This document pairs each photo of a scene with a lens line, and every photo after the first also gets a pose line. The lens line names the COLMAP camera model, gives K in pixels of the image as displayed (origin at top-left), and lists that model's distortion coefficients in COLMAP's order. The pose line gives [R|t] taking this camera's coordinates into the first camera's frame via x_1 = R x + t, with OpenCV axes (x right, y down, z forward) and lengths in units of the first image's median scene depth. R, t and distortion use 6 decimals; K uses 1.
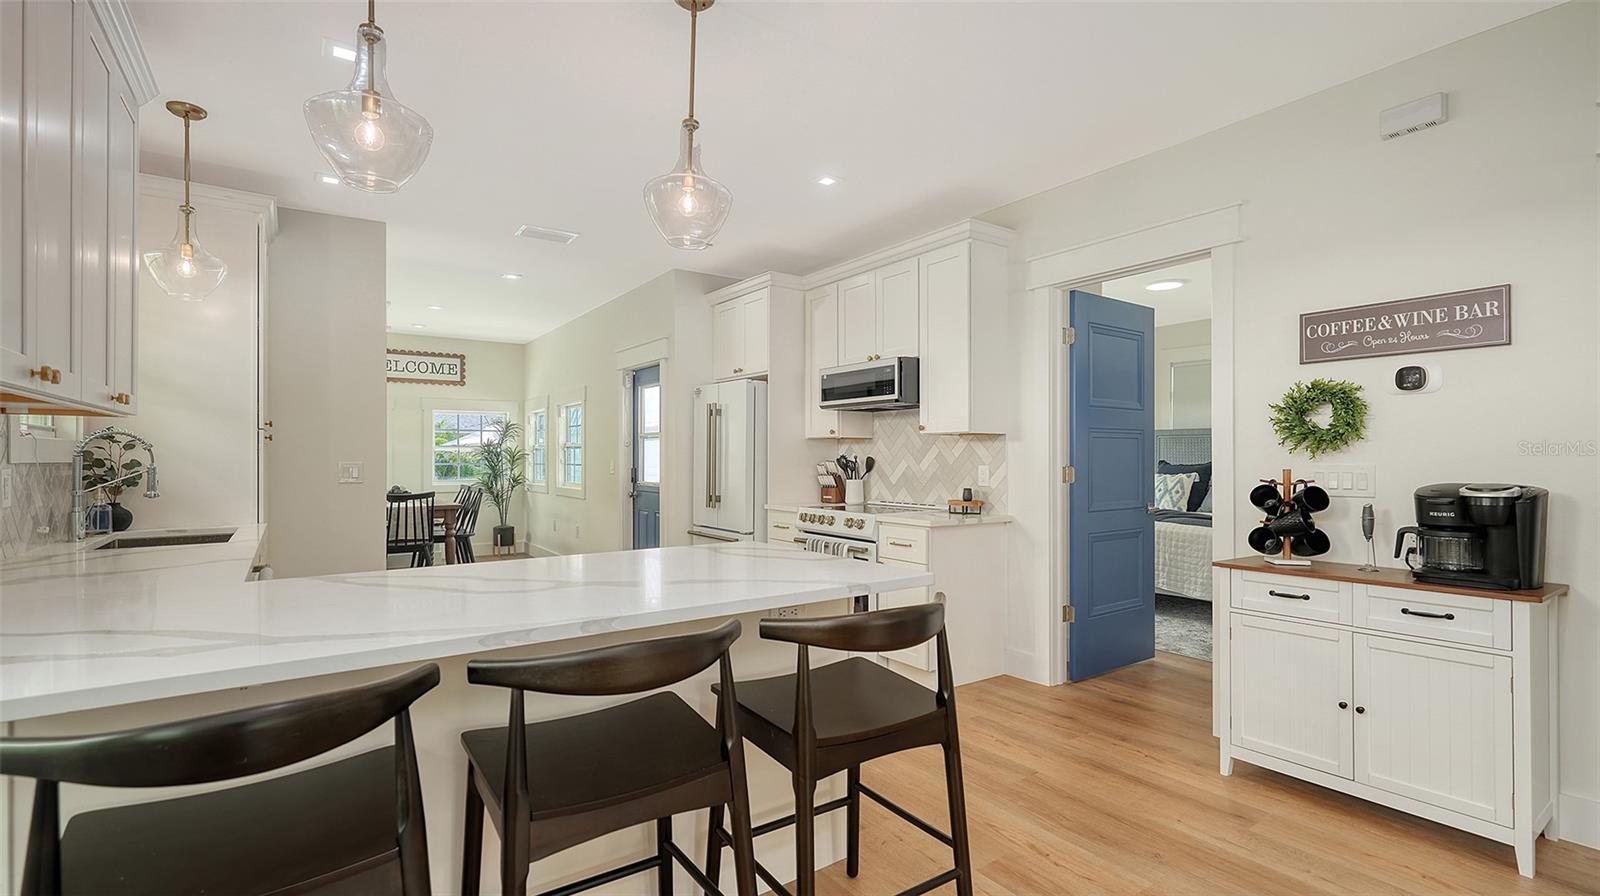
lens RADIAL K [[720.0, 0, 813.2], [0, 720.0, 461.0], [0, 0, 1]] dist [-0.002855, 0.000087]
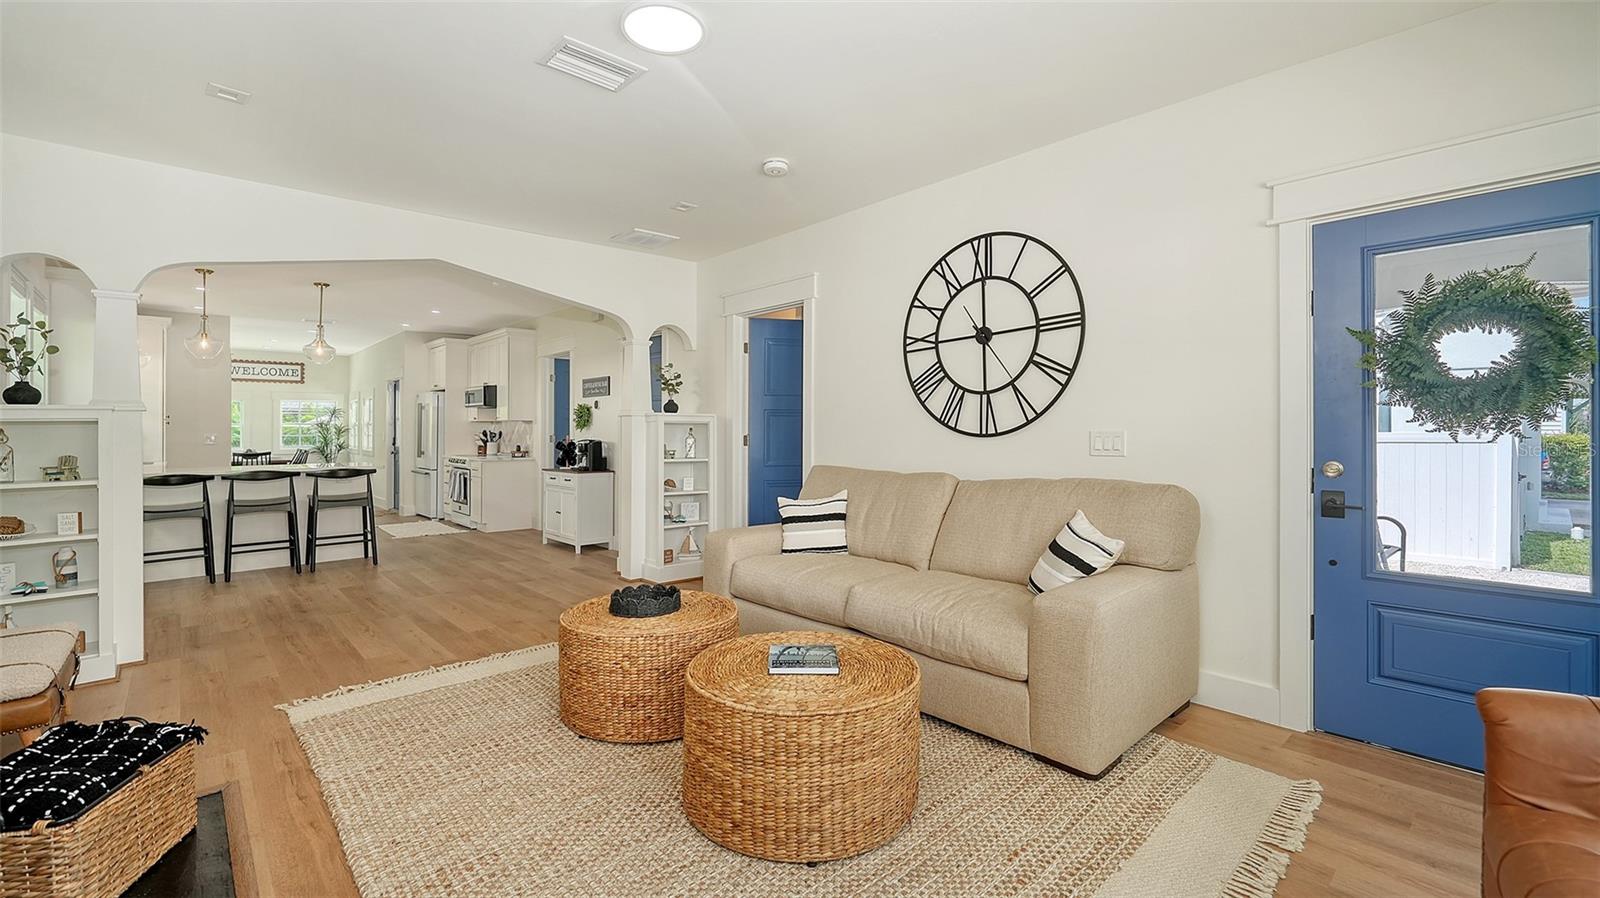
lens RADIAL K [[693.4, 0, 791.9], [0, 693.4, 429.9], [0, 0, 1]] dist [0.020219, -0.000496]
pose [[0.995488, -0.000410, 0.094891, 0.692945], [0.000904, 0.999986, -0.005158, 0.002217], [-0.094888, 0.005221, 0.995474, -0.980783]]
